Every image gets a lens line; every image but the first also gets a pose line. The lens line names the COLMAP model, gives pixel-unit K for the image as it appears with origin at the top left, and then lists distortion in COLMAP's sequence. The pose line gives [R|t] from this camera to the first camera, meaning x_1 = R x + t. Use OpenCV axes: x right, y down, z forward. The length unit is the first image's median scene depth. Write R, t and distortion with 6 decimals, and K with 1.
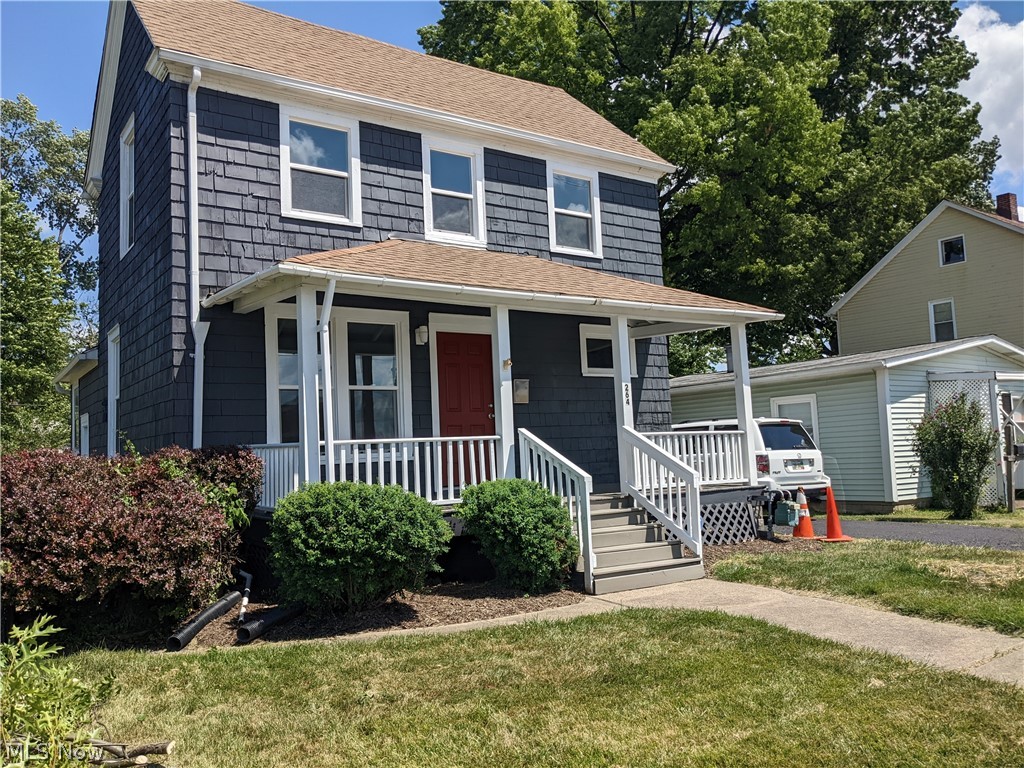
lens RADIAL K [[818.6, 0, 512.2], [0, 818.6, 382.0], [0, 0, 1]] dist [0.063341, -0.081041]
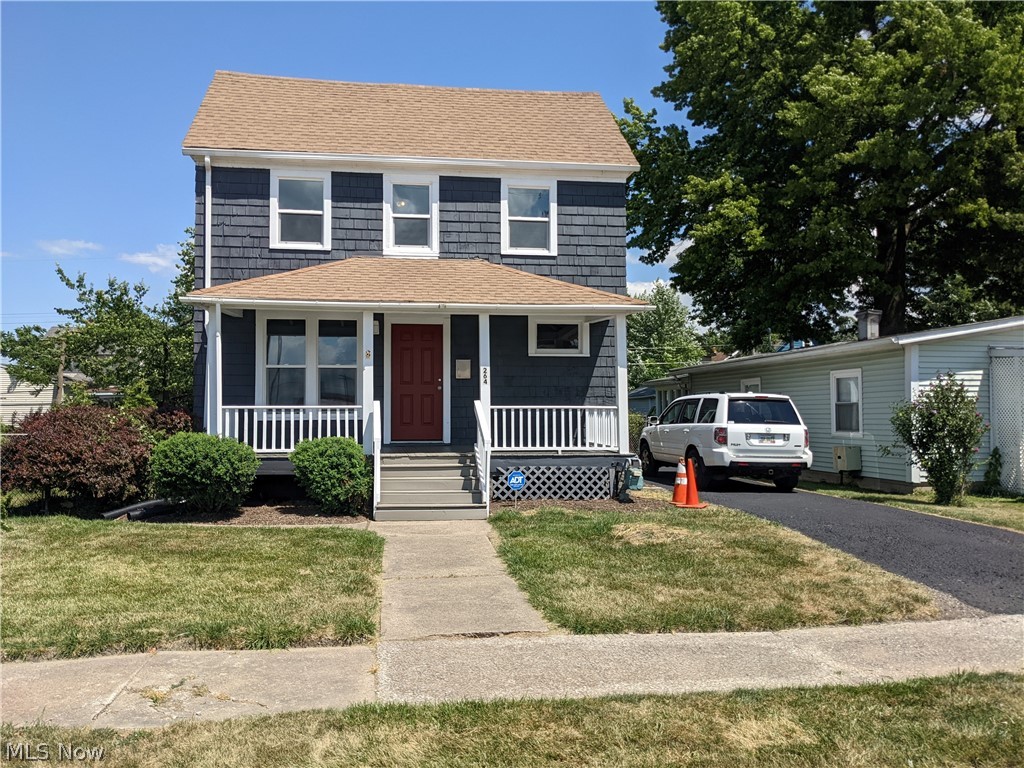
lens RADIAL K [[818.6, 0, 504.1], [0, 818.6, 382.9], [0, 0, 1]] dist [0.063341, -0.081041]
pose [[0.894773, 0.024344, -0.445858, 0.668341], [0.003495, 0.998100, 0.061509, -0.047468], [0.446508, -0.056595, 0.892988, -0.111416]]
